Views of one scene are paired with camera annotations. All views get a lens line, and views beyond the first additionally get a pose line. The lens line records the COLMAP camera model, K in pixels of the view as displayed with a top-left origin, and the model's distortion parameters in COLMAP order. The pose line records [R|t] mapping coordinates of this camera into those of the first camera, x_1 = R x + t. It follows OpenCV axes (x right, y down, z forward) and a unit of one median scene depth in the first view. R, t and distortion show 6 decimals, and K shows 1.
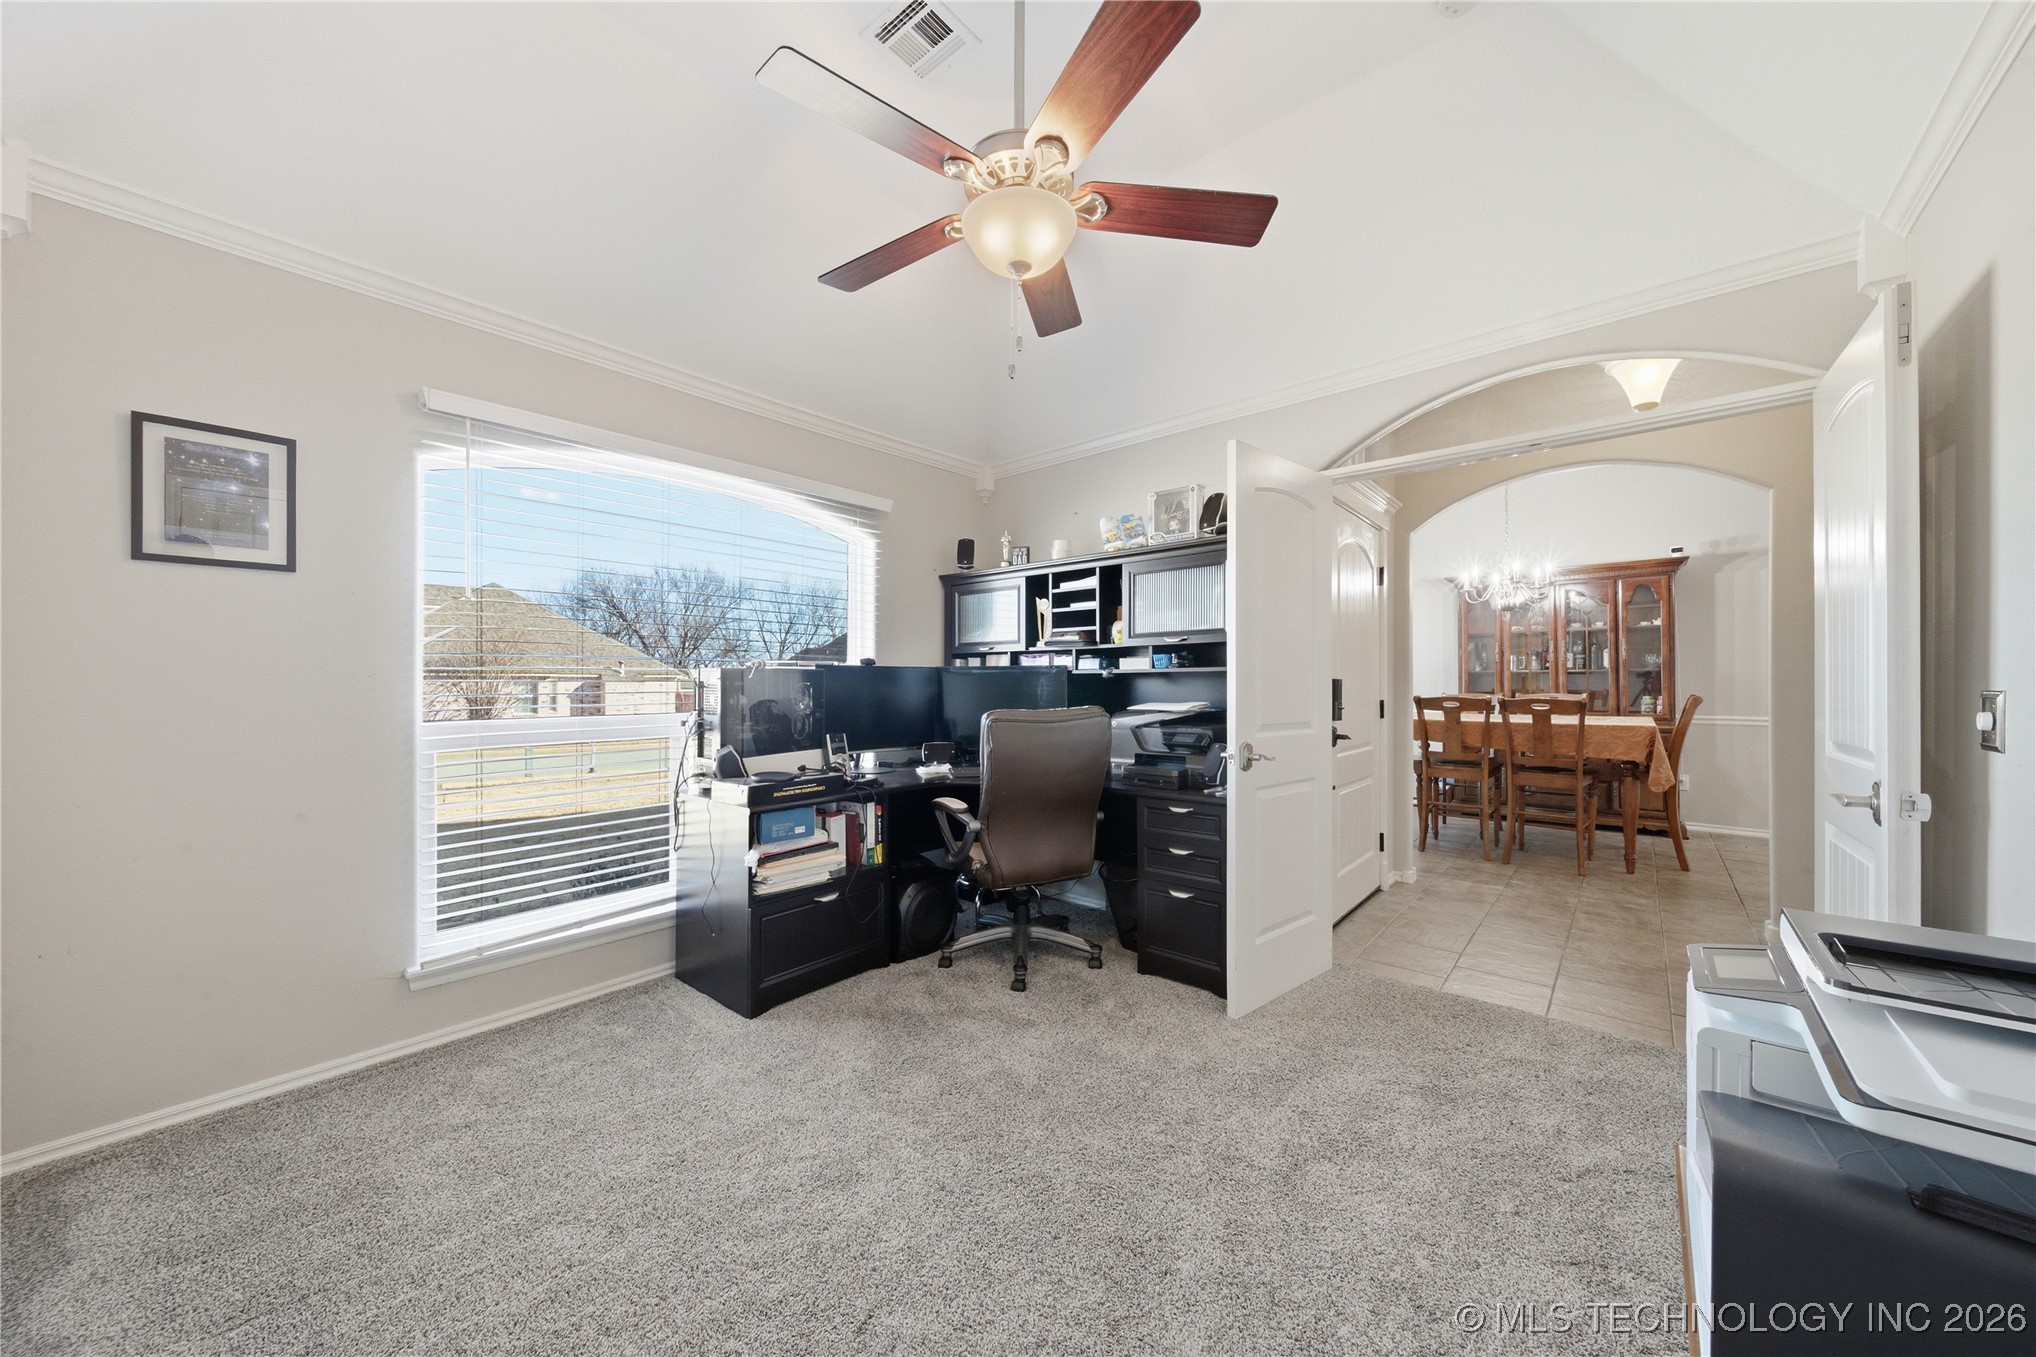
lens RADIAL K [[723.6, 0, 1018.0], [0, 723.6, 678.5], [0, 0, 1]] dist [-0.001628, -0.000360]
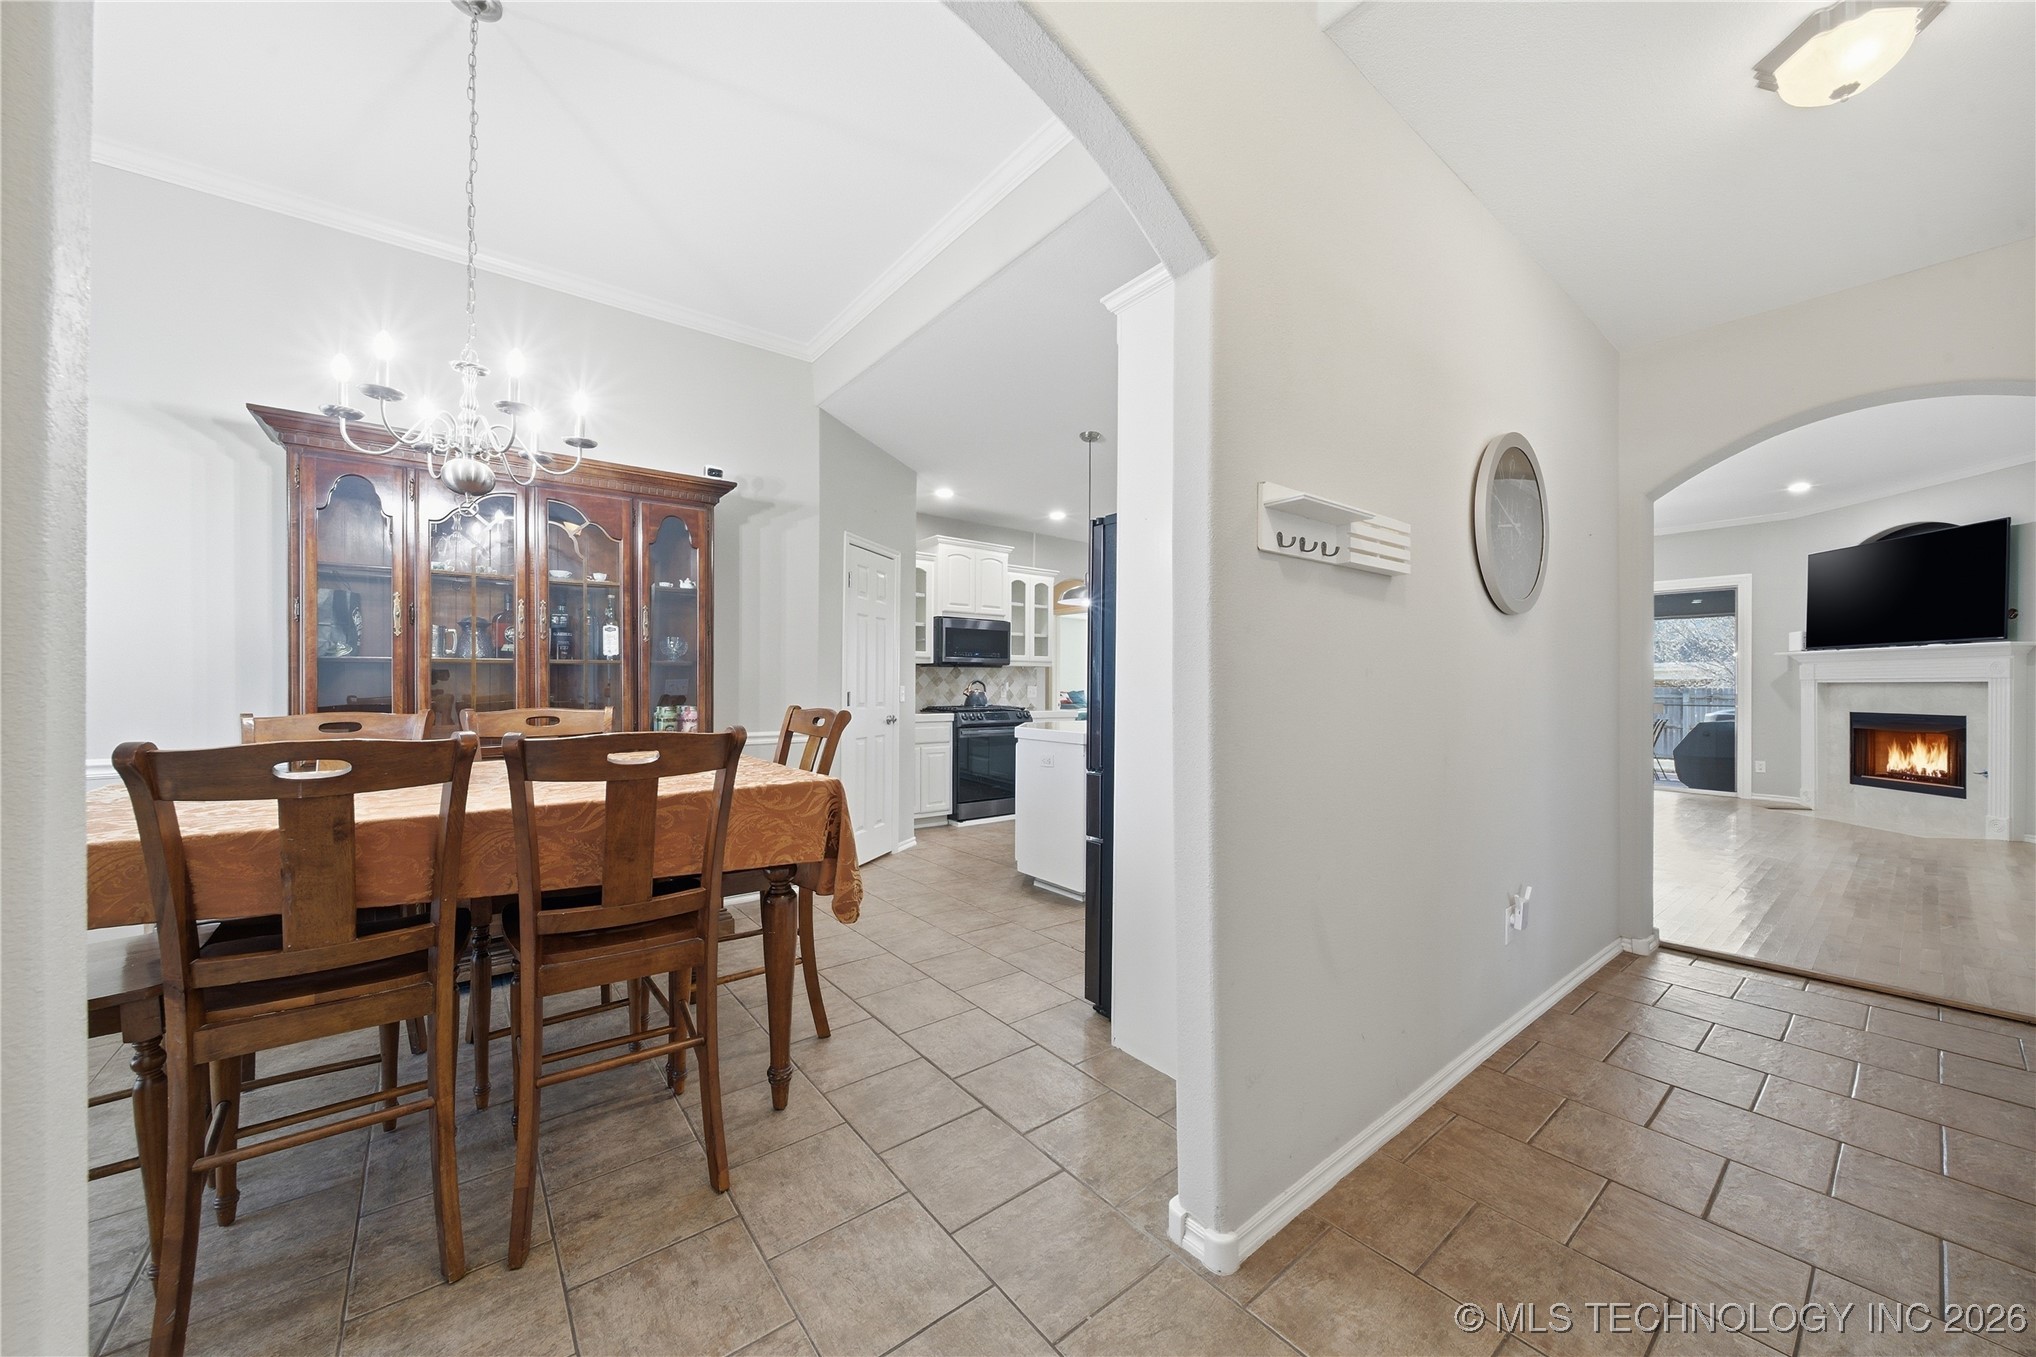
lens RADIAL K [[723.6, 0, 1018.0], [0, 723.6, 678.5], [0, 0, 1]] dist [-0.001628, -0.000360]
pose [[0.188574, 0.005489, 0.982044, 0.352428], [-0.005140, 0.999976, -0.004603, 0.002899], [-0.982046, -0.004180, 0.188598, 0.633056]]
